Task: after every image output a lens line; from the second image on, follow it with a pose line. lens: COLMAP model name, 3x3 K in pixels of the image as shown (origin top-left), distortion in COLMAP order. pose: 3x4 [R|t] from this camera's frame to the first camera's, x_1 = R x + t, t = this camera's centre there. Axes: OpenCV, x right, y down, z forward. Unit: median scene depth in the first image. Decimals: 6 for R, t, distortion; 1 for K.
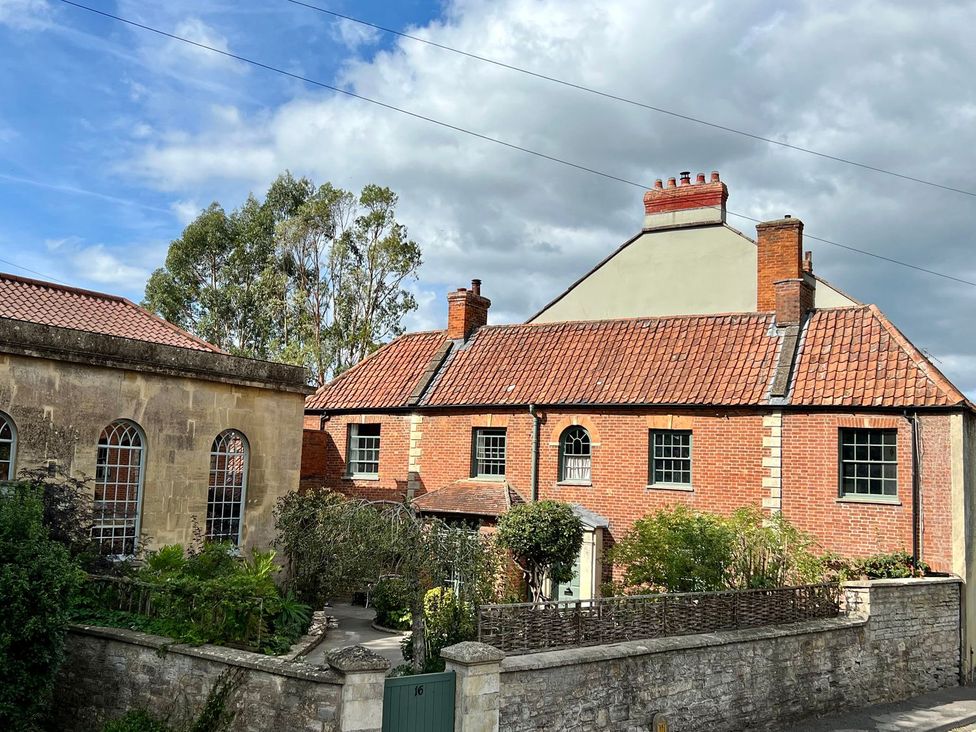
lens RADIAL K [[988.0, 0, 488.0], [0, 988.0, 366.0], [0, 0, 1]] dist [0.063530, -0.017692]
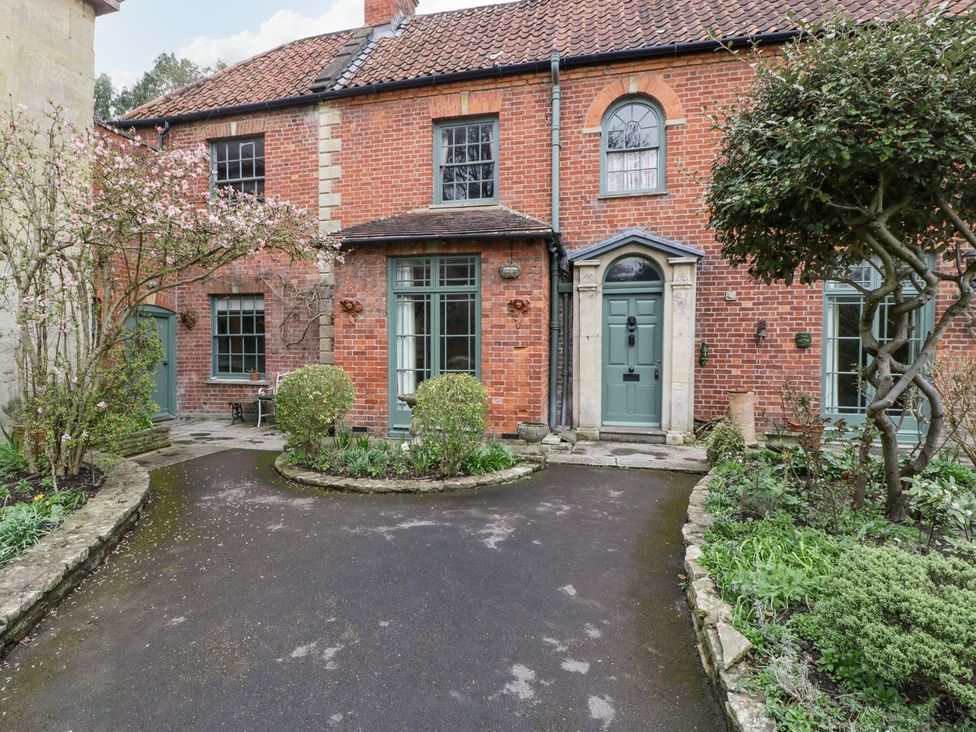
lens RADIAL K [[531.8, 0, 488.0], [0, 531.8, 366.0], [0, 0, 1]] dist [-0.006538, -0.000839]
pose [[0.953450, -0.047168, 0.297840, -0.095010], [0.000463, 0.987919, 0.154971, 0.174884], [-0.301551, -0.147619, 0.941953, 0.735095]]
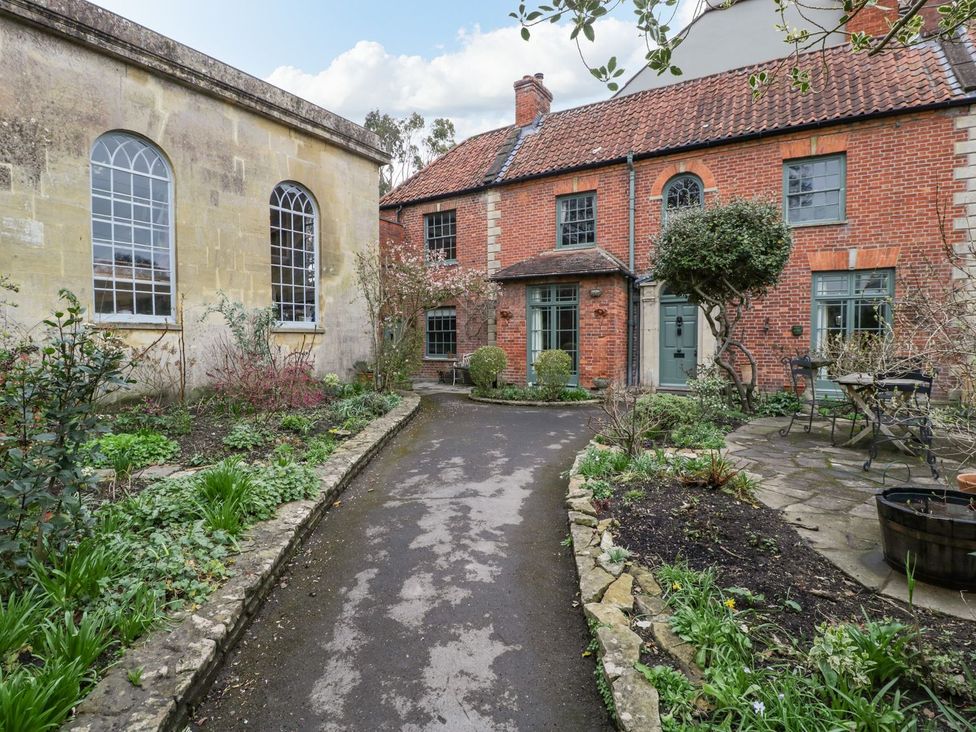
lens RADIAL K [[510.9, 0, 485.4], [0, 510.9, 360.1], [0, 0, 1]] dist [-0.017477, -0.002063]
pose [[0.998983, -0.044910, 0.004038, -0.102508], [0.043758, 0.987176, 0.153520, 0.154215], [-0.010881, -0.153187, 0.988137, 0.539227]]
